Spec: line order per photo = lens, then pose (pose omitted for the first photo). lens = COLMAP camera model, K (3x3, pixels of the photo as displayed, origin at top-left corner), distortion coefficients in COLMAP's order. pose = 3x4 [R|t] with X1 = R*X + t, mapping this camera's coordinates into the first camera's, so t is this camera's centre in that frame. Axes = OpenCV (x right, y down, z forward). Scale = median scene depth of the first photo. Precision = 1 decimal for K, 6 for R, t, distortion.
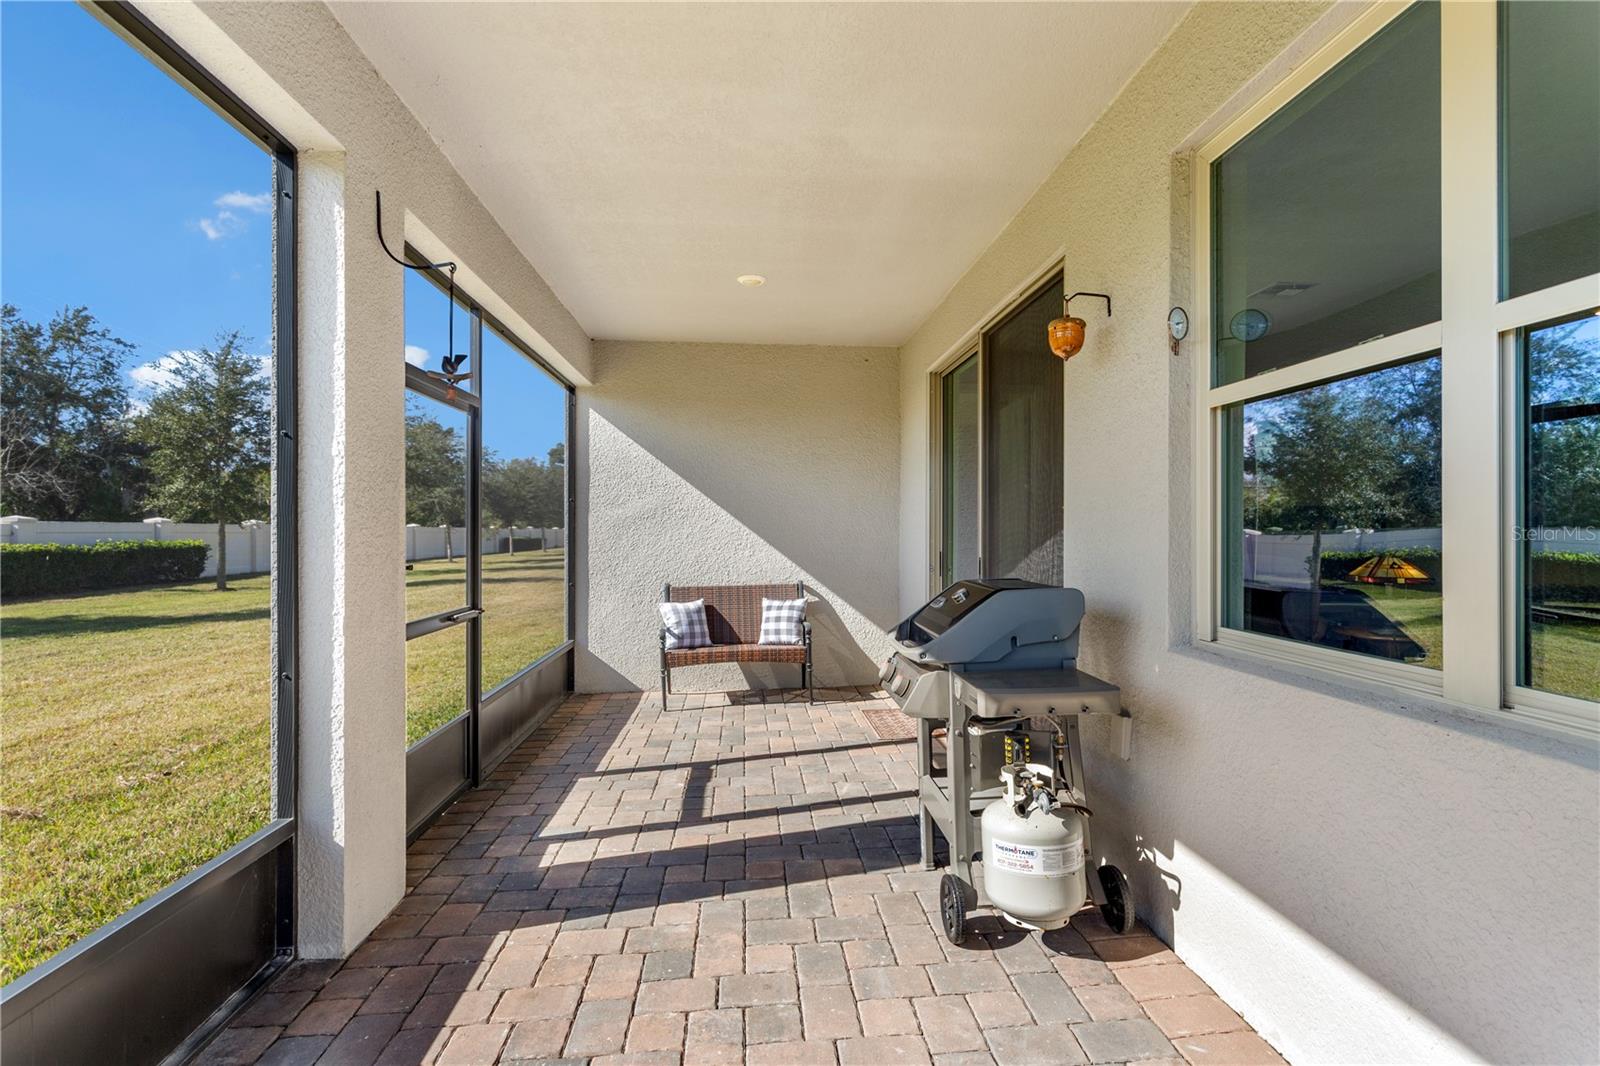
lens RADIAL K [[756.4, 0, 799.0], [0, 756.4, 531.4], [0, 0, 1]] dist [0.000226, 0.005051]
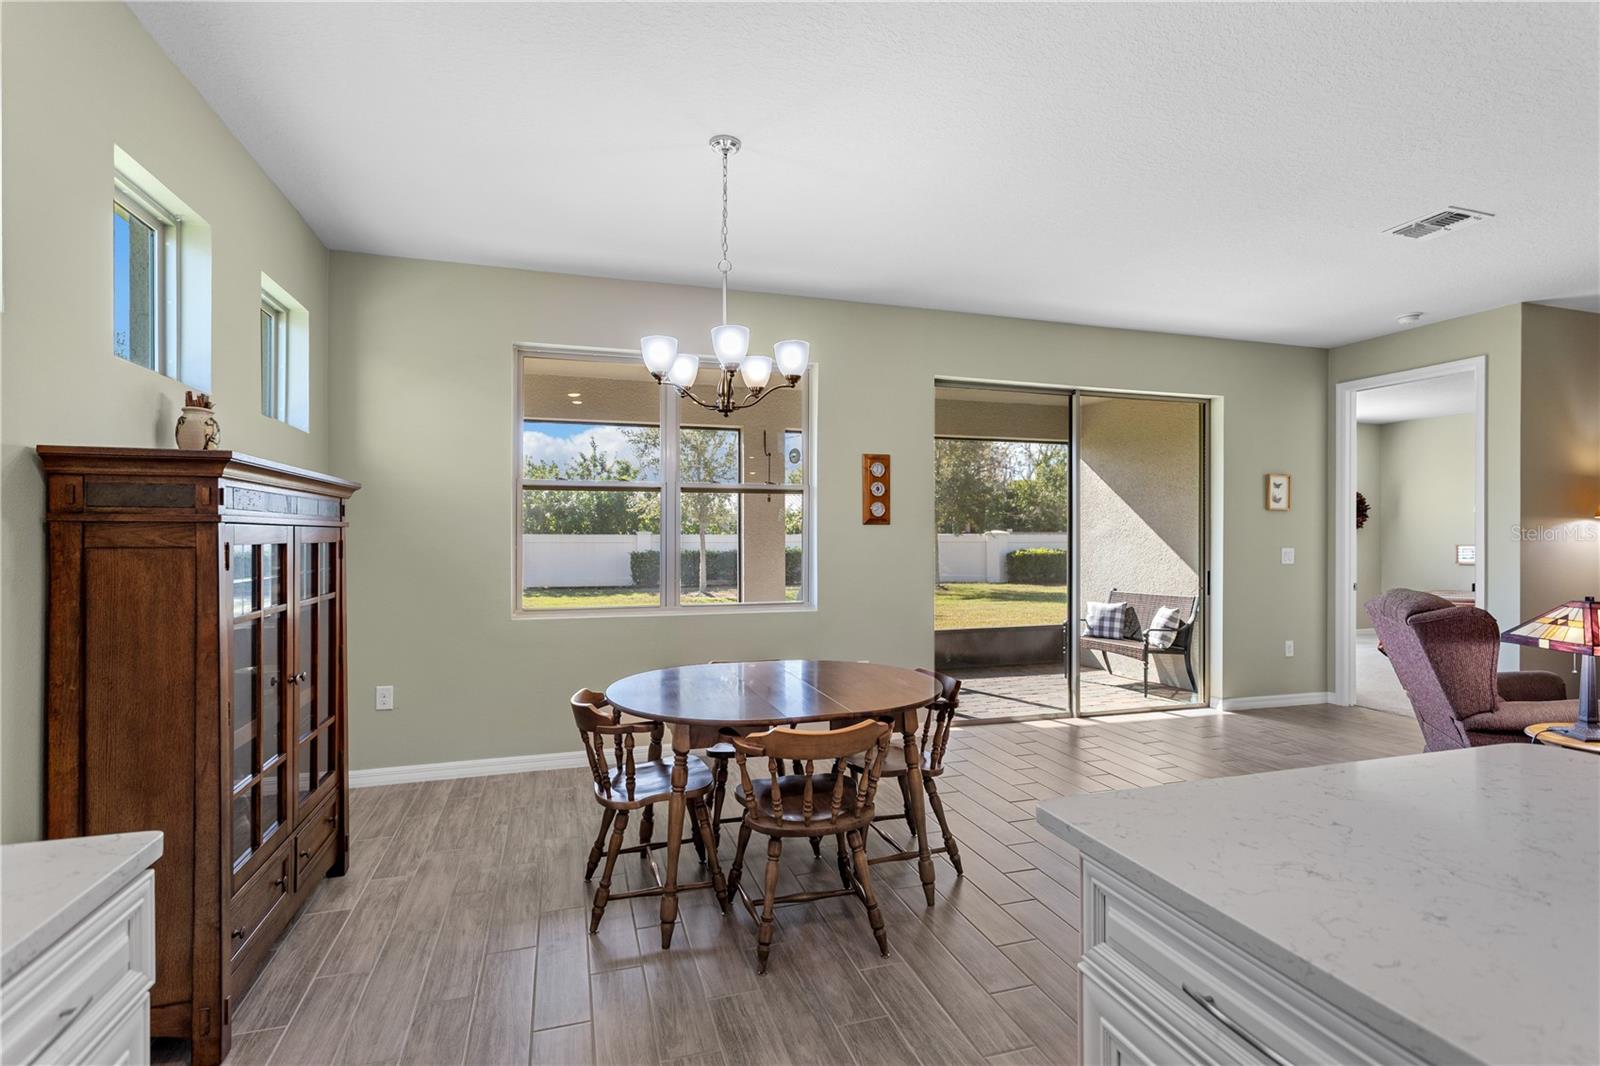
lens RADIAL K [[756.4, 0, 805.0], [0, 756.4, 537.8], [0, 0, 1]] dist [0.000226, 0.005051]
pose [[0.240227, -0.000185, -0.970717, 1.432986], [-0.003318, 0.999994, -0.001012, -0.020002], [0.970711, 0.003464, 0.240225, 0.290375]]
